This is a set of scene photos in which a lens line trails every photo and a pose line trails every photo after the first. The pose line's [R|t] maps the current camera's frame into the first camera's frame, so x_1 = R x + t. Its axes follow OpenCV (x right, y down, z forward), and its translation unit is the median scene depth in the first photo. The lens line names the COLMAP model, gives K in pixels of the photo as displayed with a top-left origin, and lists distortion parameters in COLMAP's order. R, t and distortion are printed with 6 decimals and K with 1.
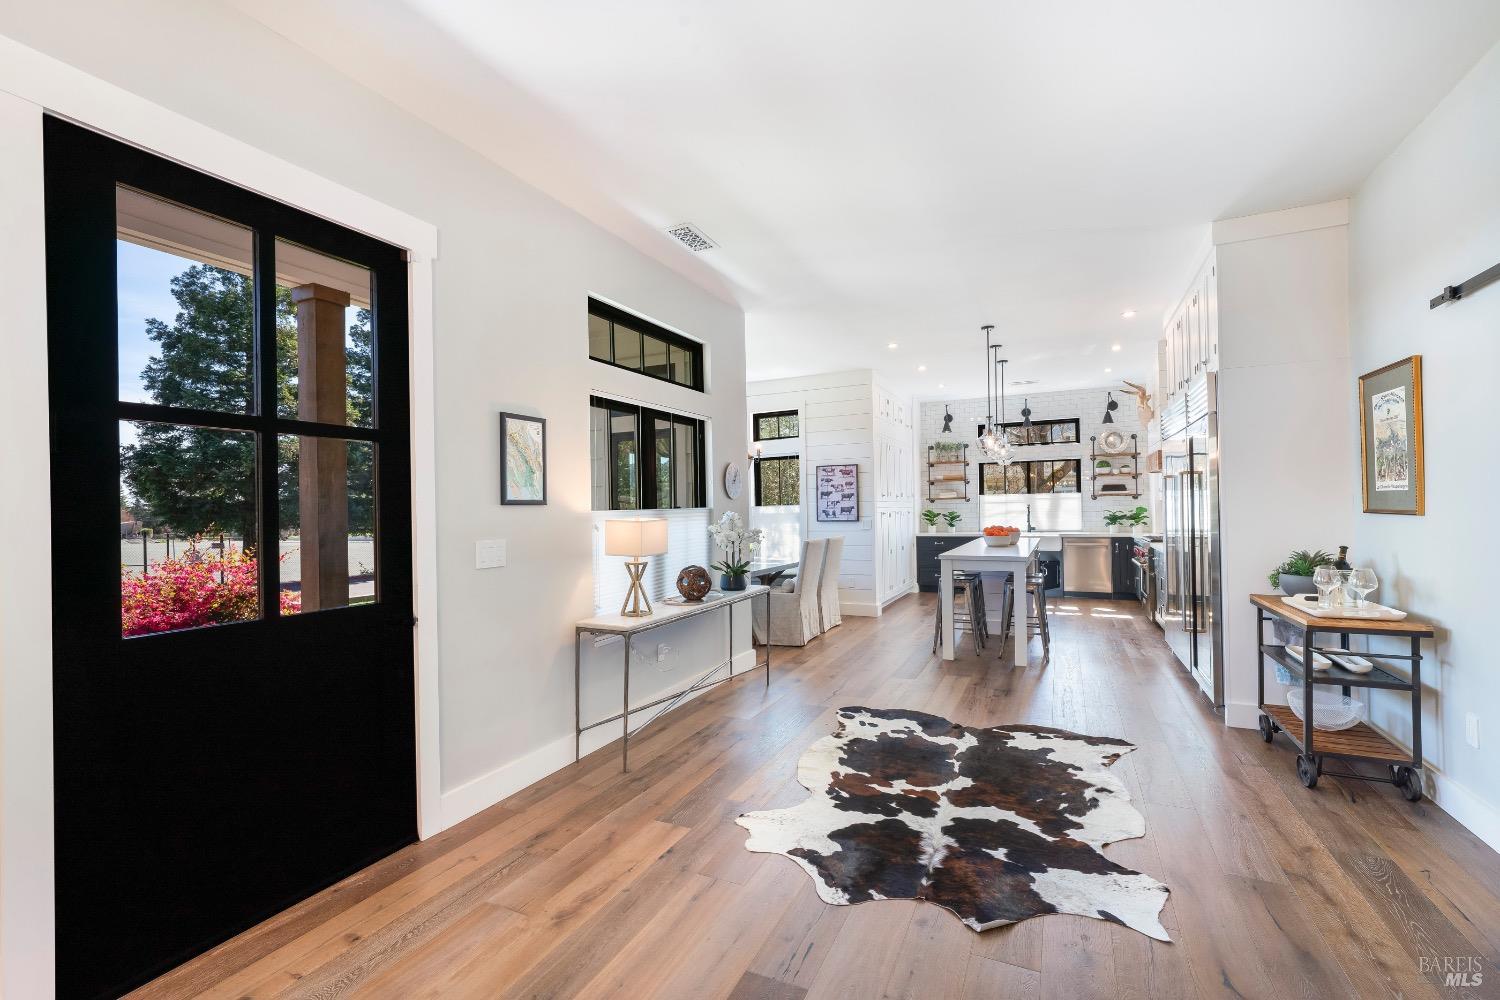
lens RADIAL K [[652.9, 0, 748.8], [0, 652.9, 503.3], [0, 0, 1]] dist [-0.001344, -0.000286]
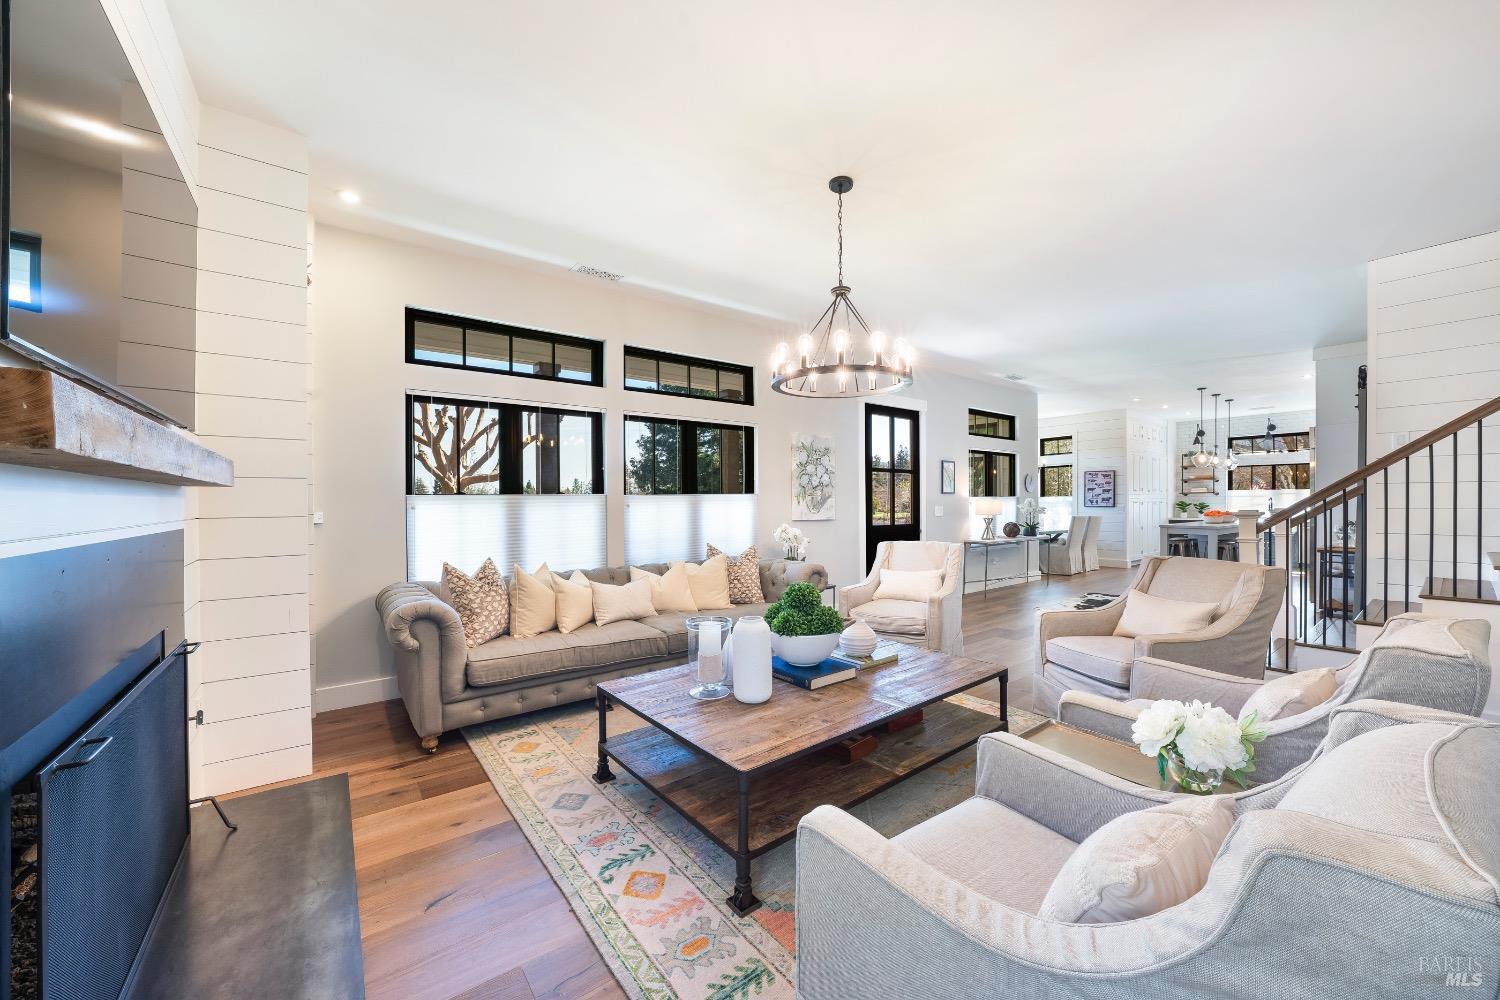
lens RADIAL K [[558.6, 0, 748.6], [0, 558.6, 507.5], [0, 0, 1]] dist [-0.015793, 0.000044]
pose [[0.892351, 0.016446, -0.451041, -0.031398], [-0.006962, 0.999719, 0.022677, 0.010524], [0.451287, -0.017096, 0.892215, -1.224474]]
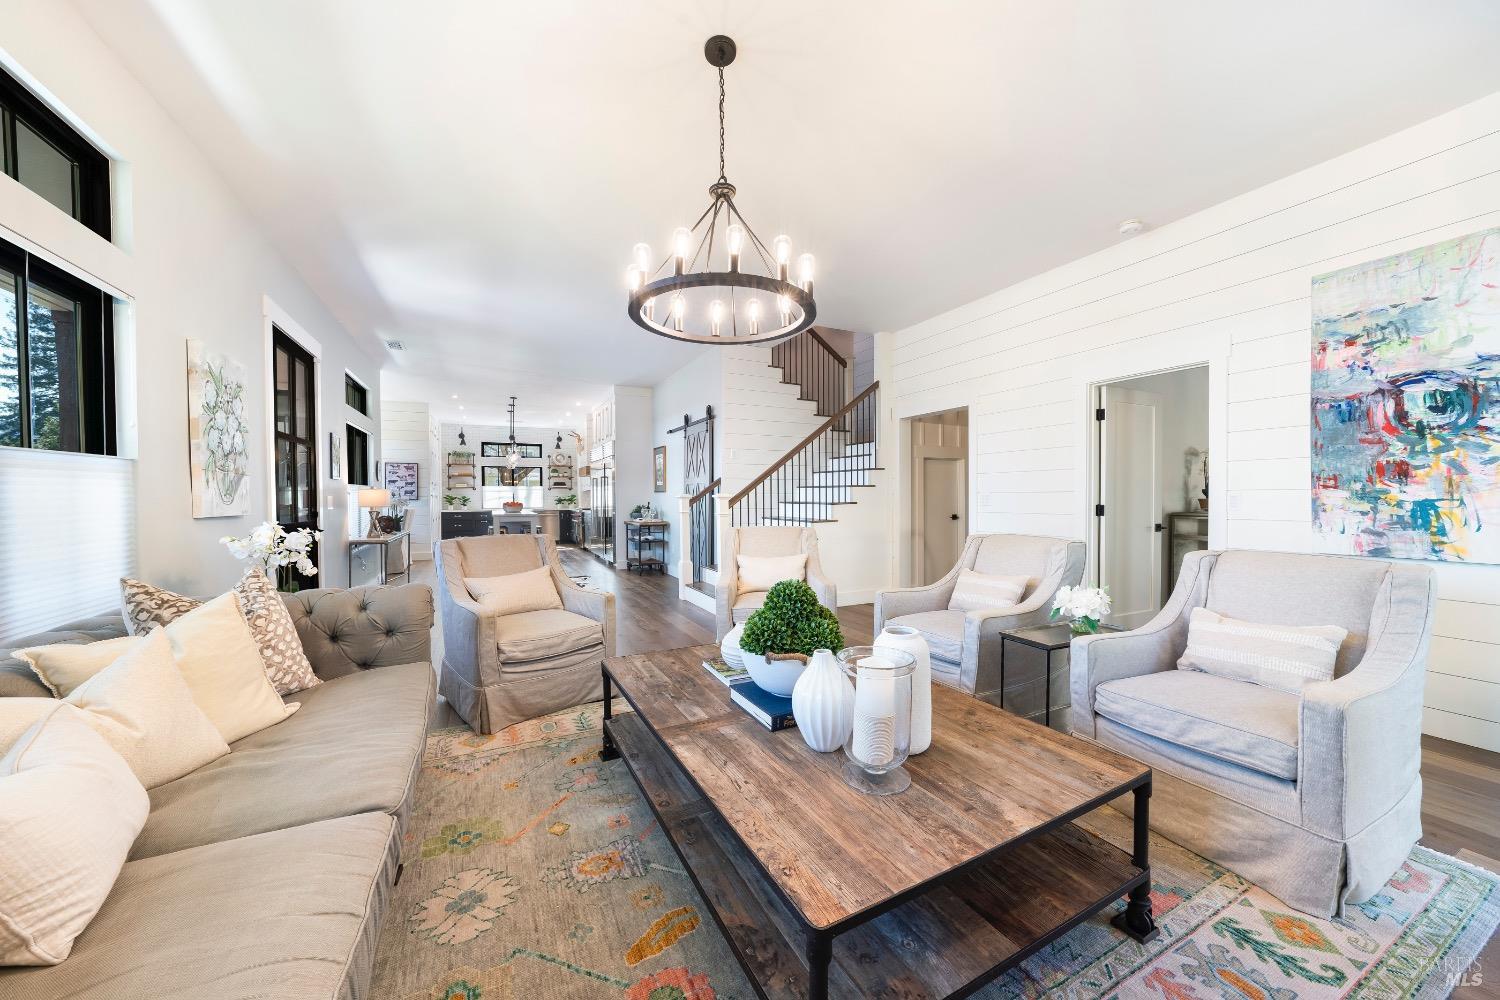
lens RADIAL K [[527.4, 0, 749.2], [0, 527.4, 505.2], [0, 0, 1]] dist [-0.017038, 0.000099]
pose [[0.616570, 0.000481, 0.787300, -0.692295], [-0.010126, 0.999922, 0.007319, 0.048631], [-0.787235, -0.012485, 0.616527, -0.830993]]
